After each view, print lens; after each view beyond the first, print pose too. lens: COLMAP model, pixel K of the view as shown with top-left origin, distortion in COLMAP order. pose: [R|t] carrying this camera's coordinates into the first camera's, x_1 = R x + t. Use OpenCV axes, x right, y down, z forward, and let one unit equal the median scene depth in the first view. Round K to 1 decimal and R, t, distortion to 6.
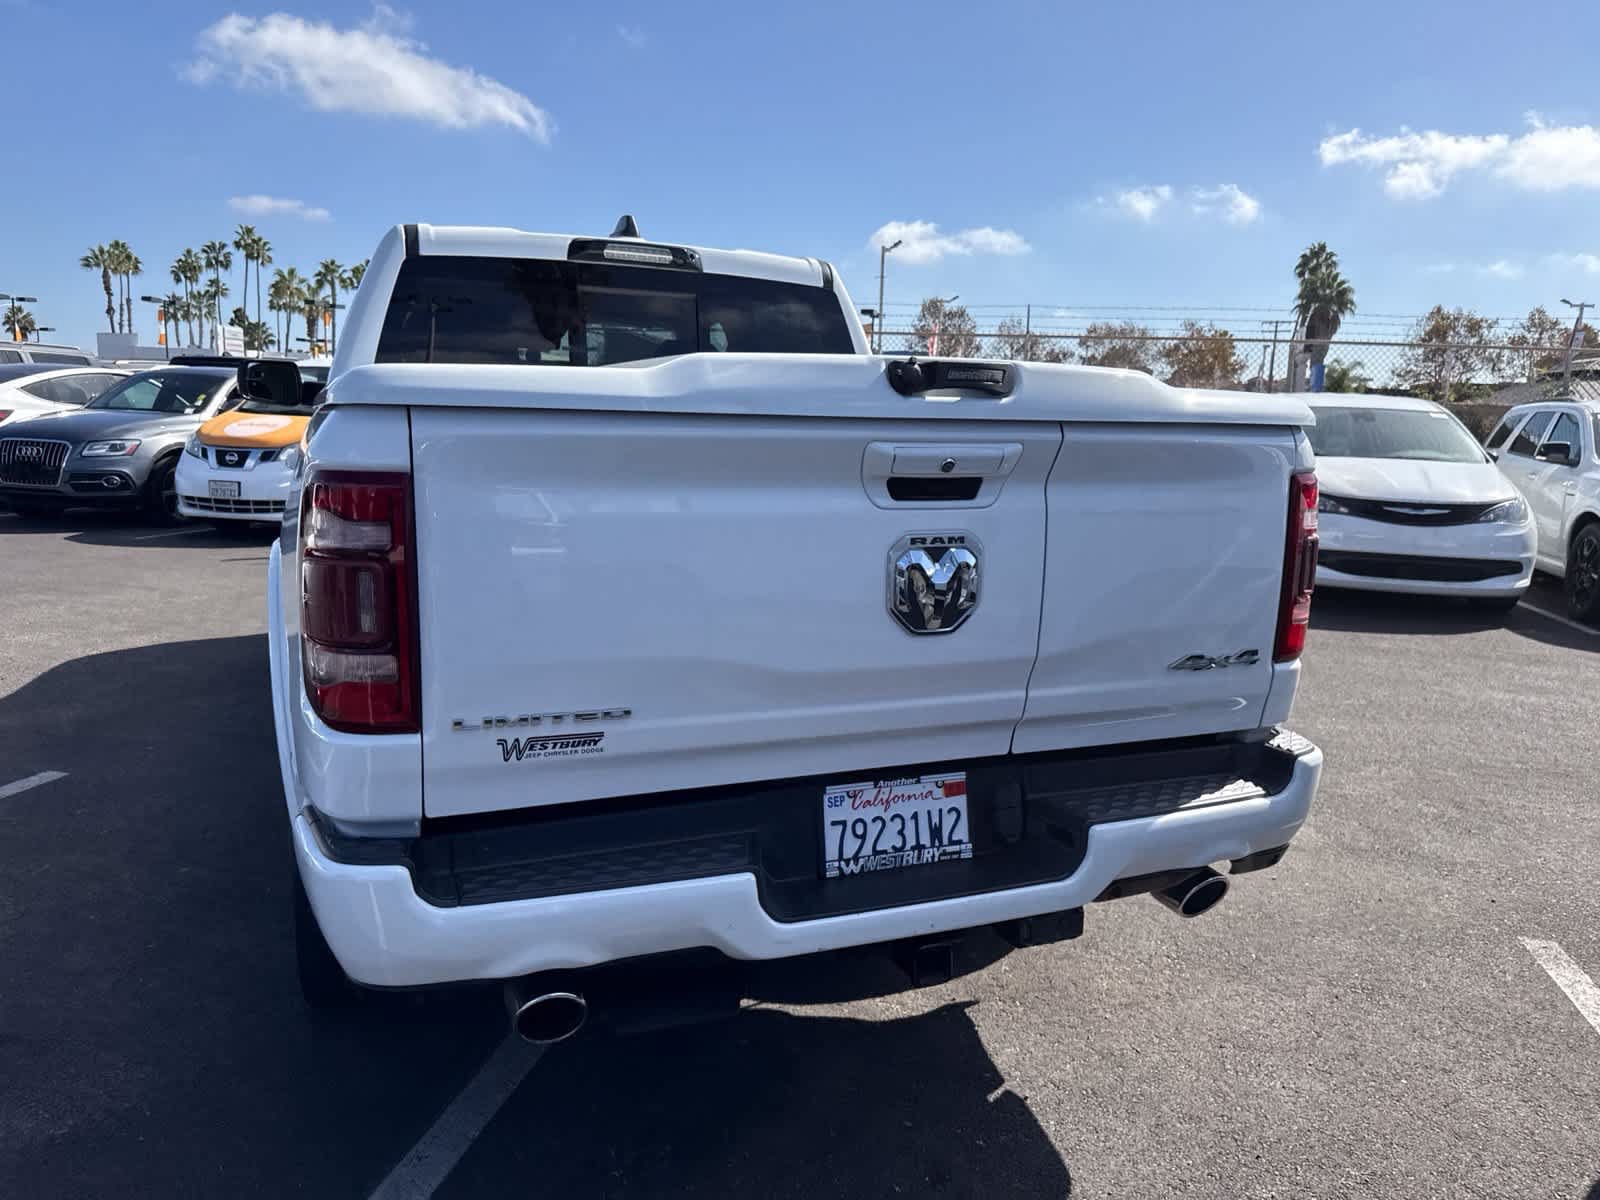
lens RADIAL K [[1123.7, 0, 812.5], [0, 1123.7, 593.9], [0, 0, 1]] dist [0.103625, -0.127245]
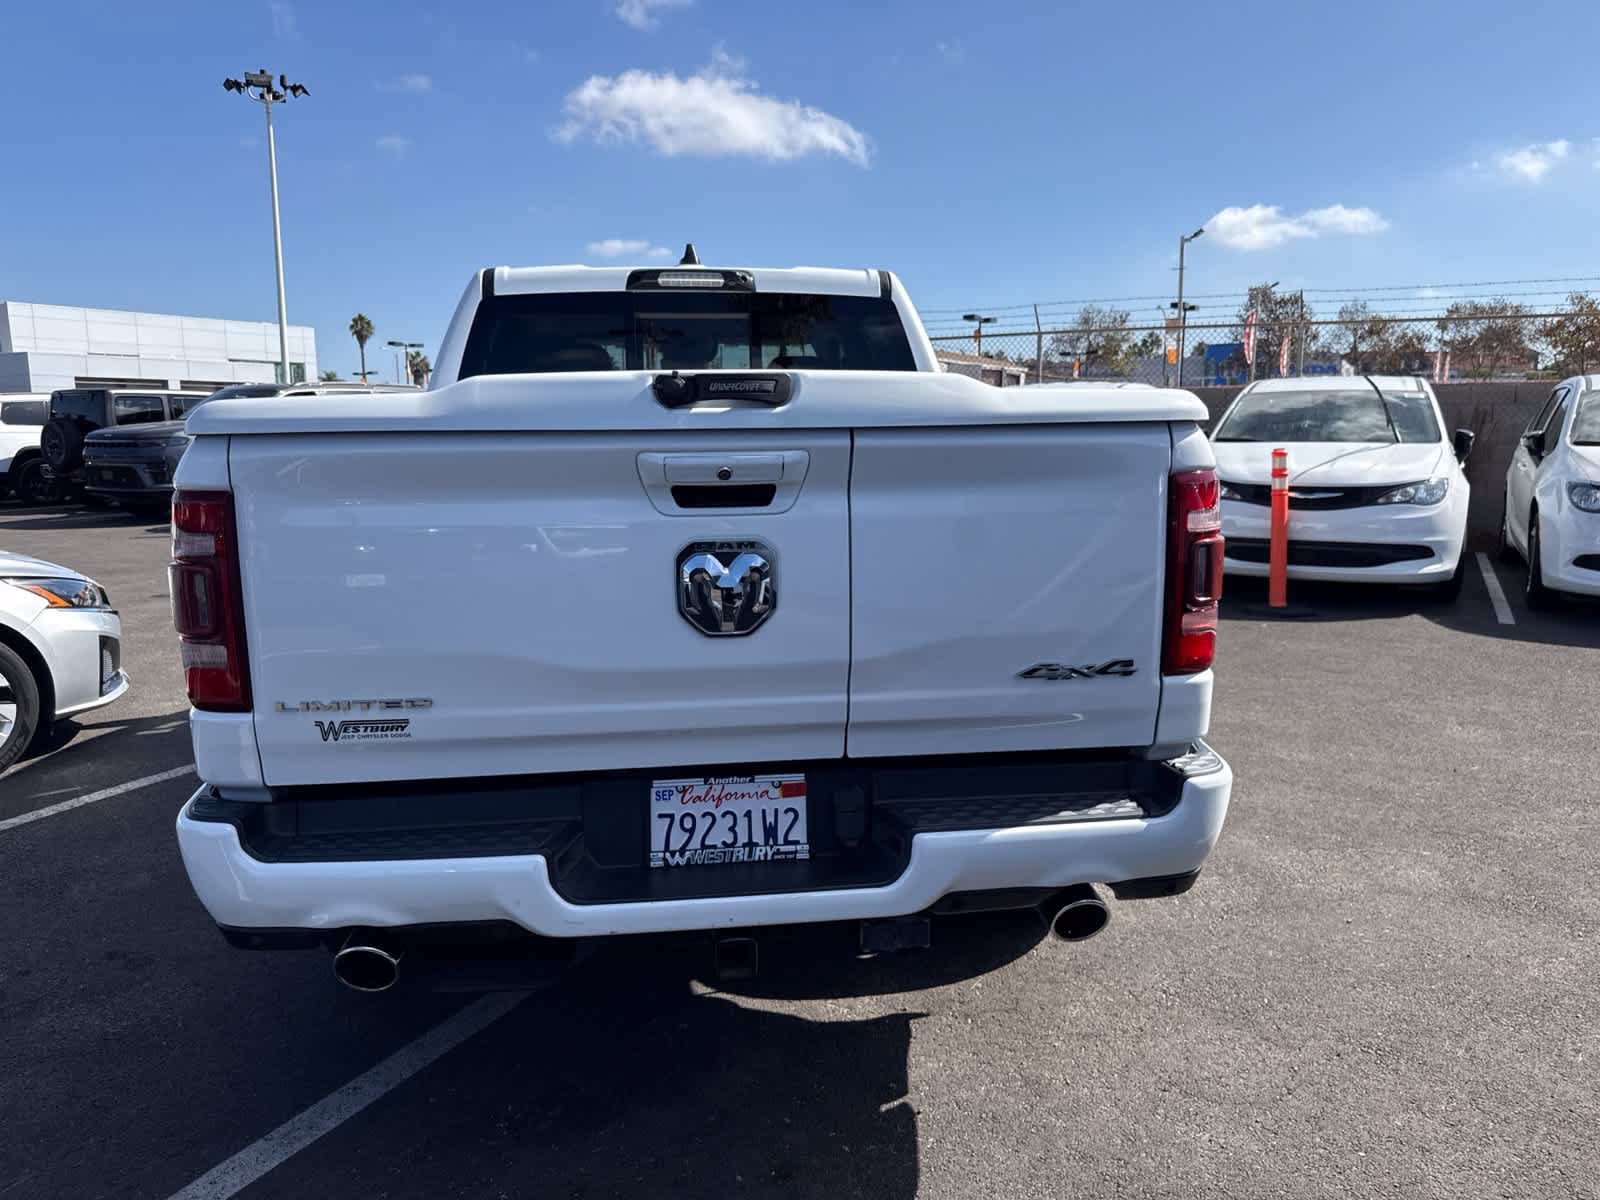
lens RADIAL K [[1122.5, 0, 795.3], [0, 1122.5, 583.6], [0, 0, 1]] dist [0.095009, -0.095481]
pose [[0.960403, 0.003271, -0.278596, 0.420033], [-0.007902, 0.999849, -0.015500, 0.002596], [0.278503, 0.017087, 0.960283, 0.022919]]
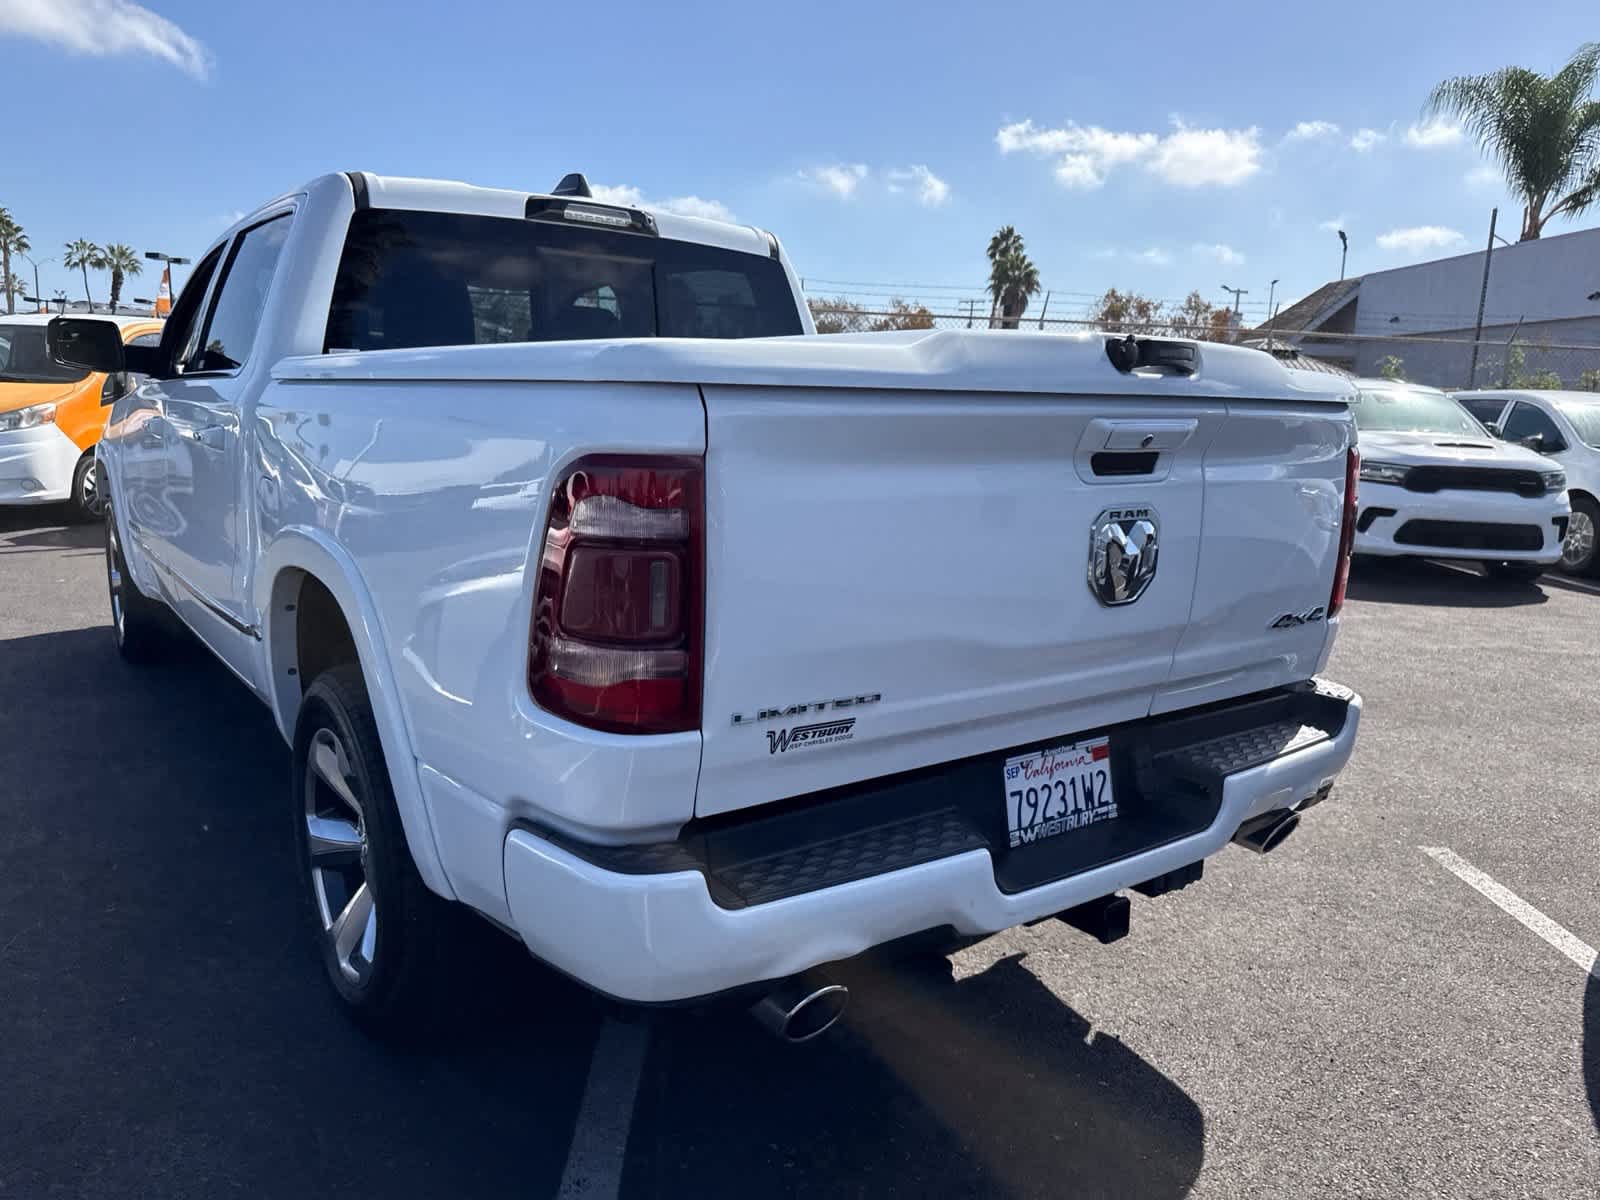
lens RADIAL K [[1128.5, 0, 811.4], [0, 1128.5, 594.0], [0, 0, 1]] dist [0.075324, -0.113425]
pose [[0.971463, -0.037219, 0.234251, -0.380456], [0.031060, 0.999069, 0.029928, -0.012909], [-0.235147, -0.021798, 0.971715, 0.052464]]
